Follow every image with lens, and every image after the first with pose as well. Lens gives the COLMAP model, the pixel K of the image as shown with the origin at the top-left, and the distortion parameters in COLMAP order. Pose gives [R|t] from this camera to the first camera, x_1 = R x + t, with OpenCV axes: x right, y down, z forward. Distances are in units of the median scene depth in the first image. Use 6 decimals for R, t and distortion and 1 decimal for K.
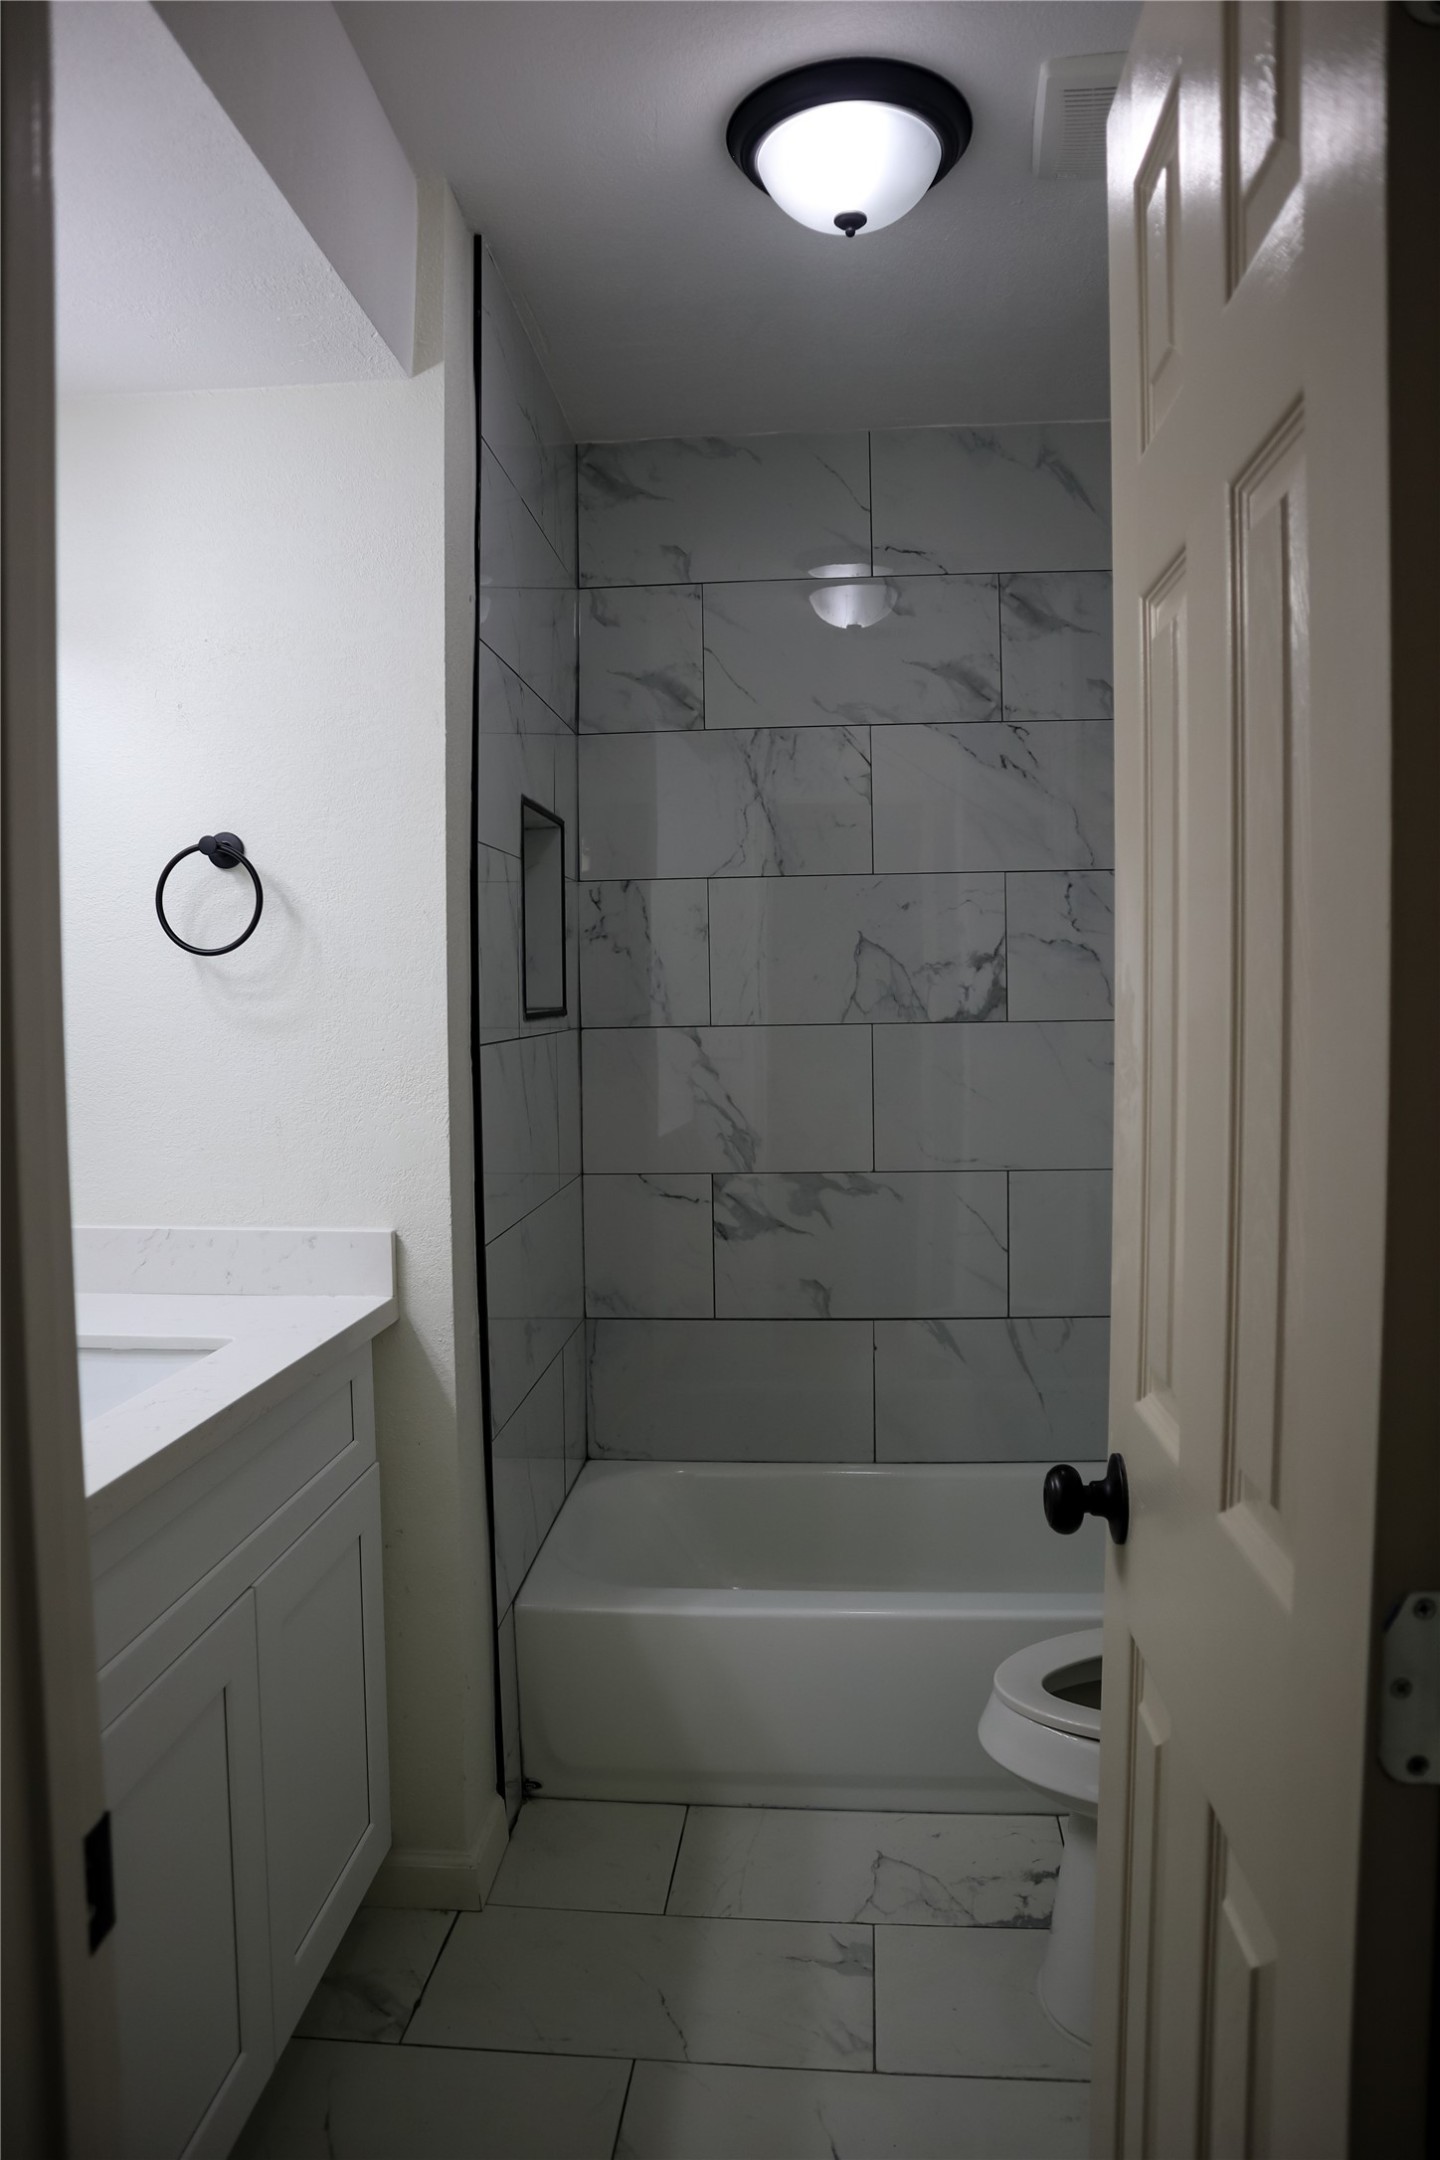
lens RADIAL K [[1496.0, 0, 727.4], [0, 1496.0, 1070.3], [0, 0, 1]] dist [-0.124667, 0.076898]
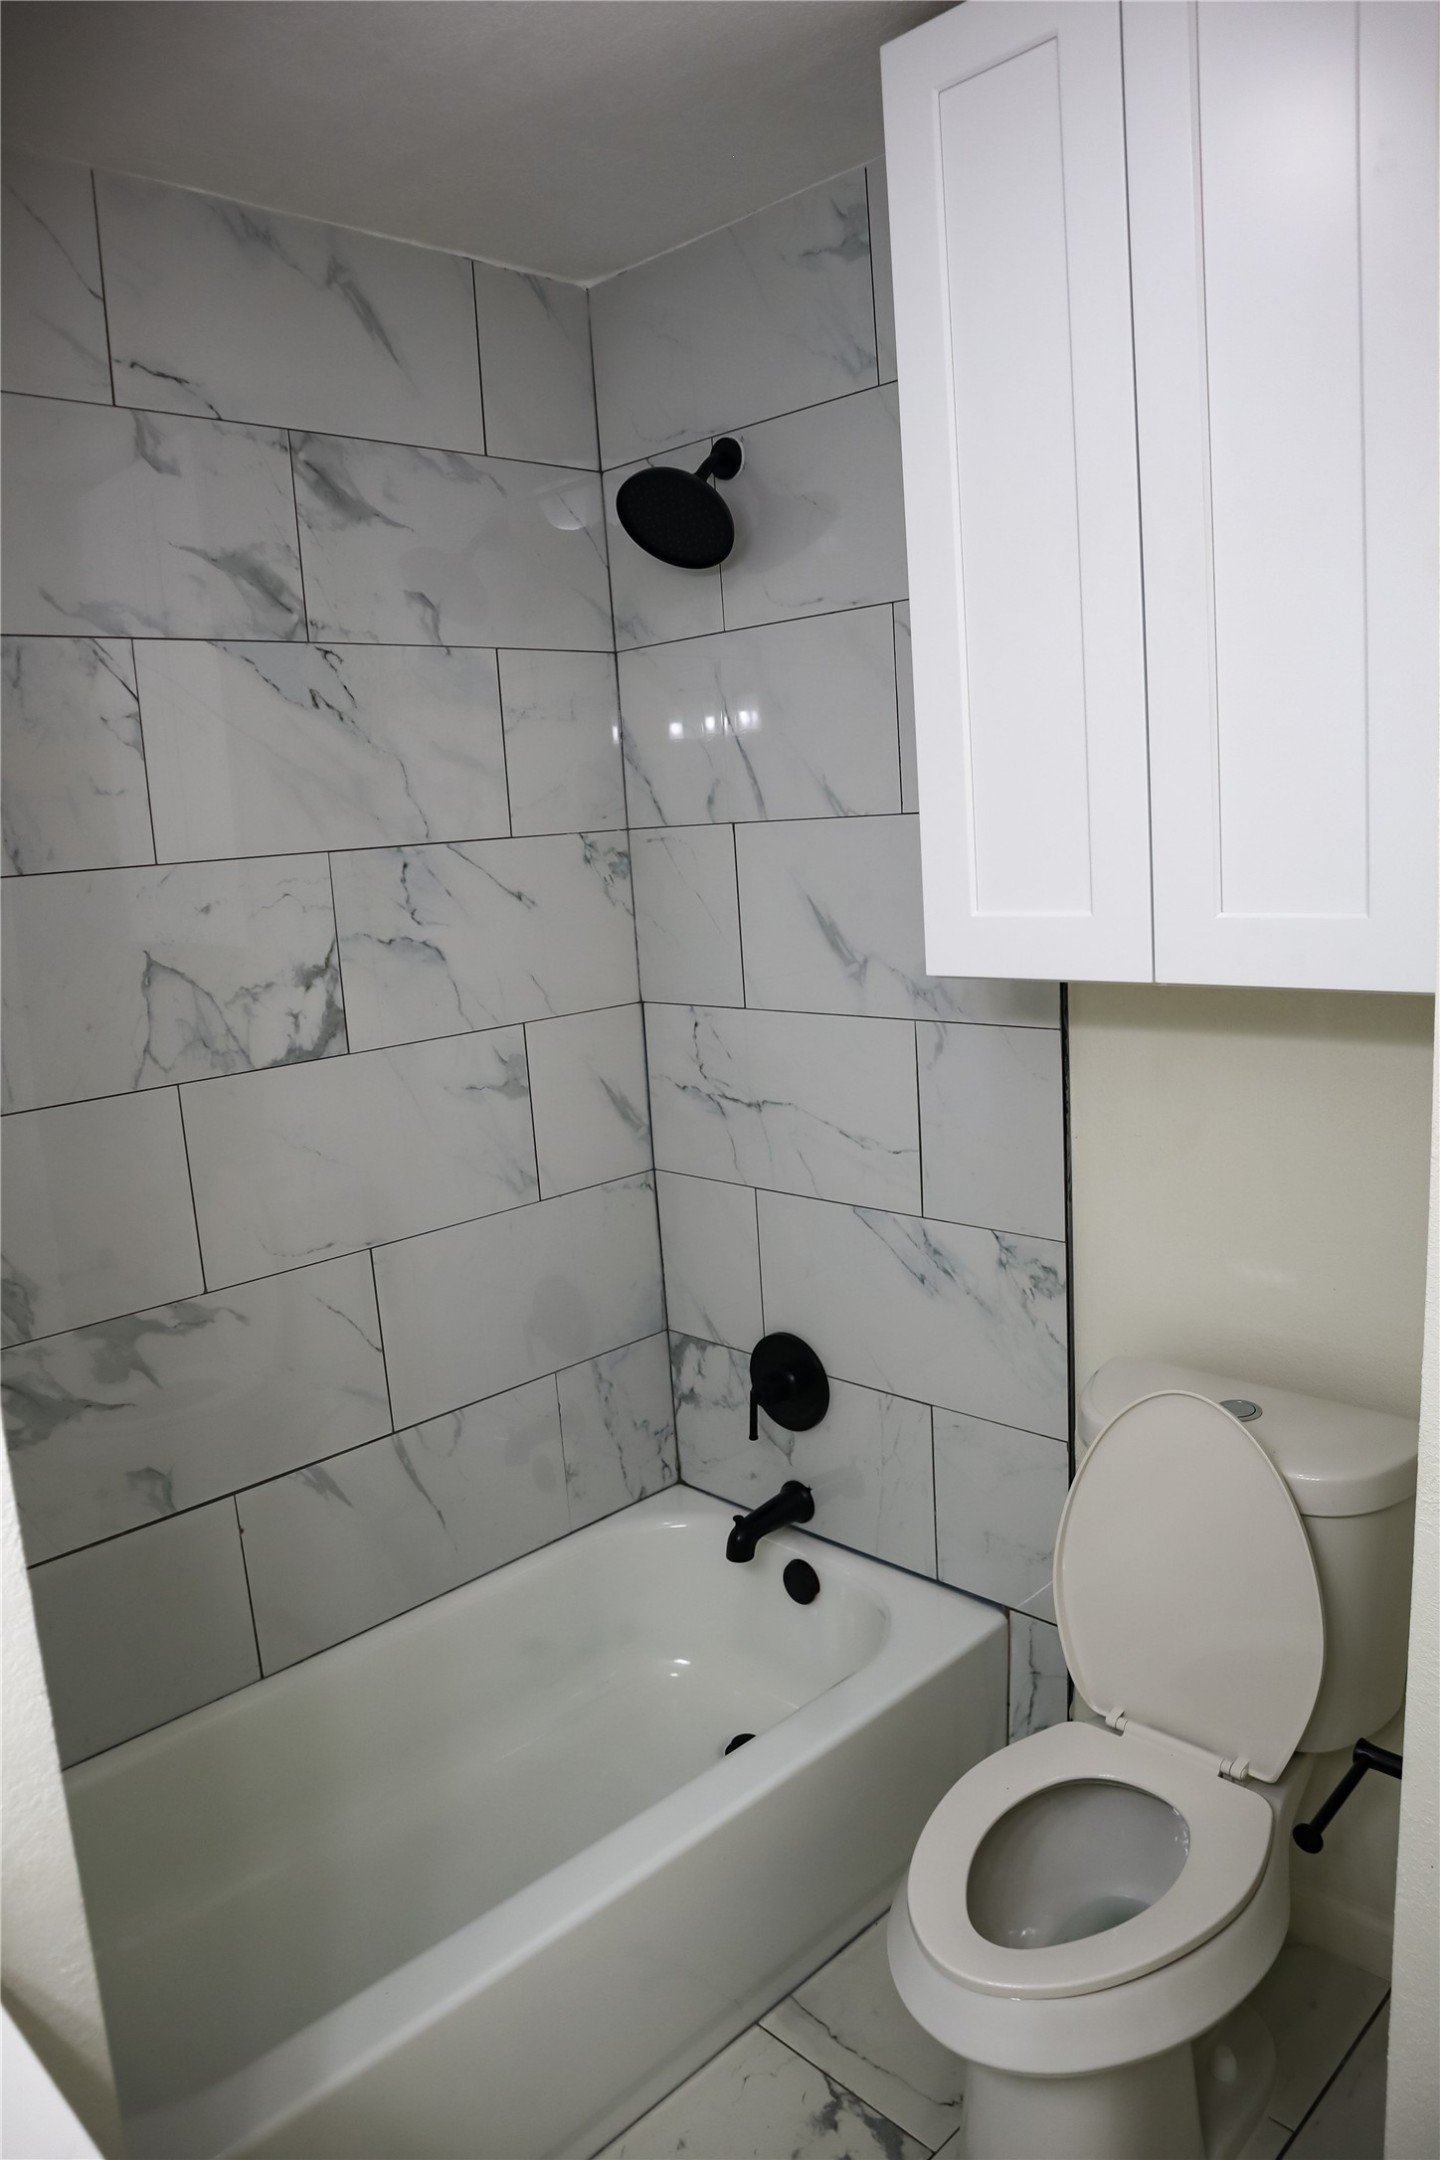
lens RADIAL K [[1496.0, 0, 727.4], [0, 1496.0, 1070.3], [0, 0, 1]] dist [-0.124667, 0.076898]
pose [[0.649961, -0.149467, 0.745125, -0.242262], [0.085117, 0.988617, 0.124064, -0.100426], [-0.755186, -0.017214, 0.655284, 0.372690]]
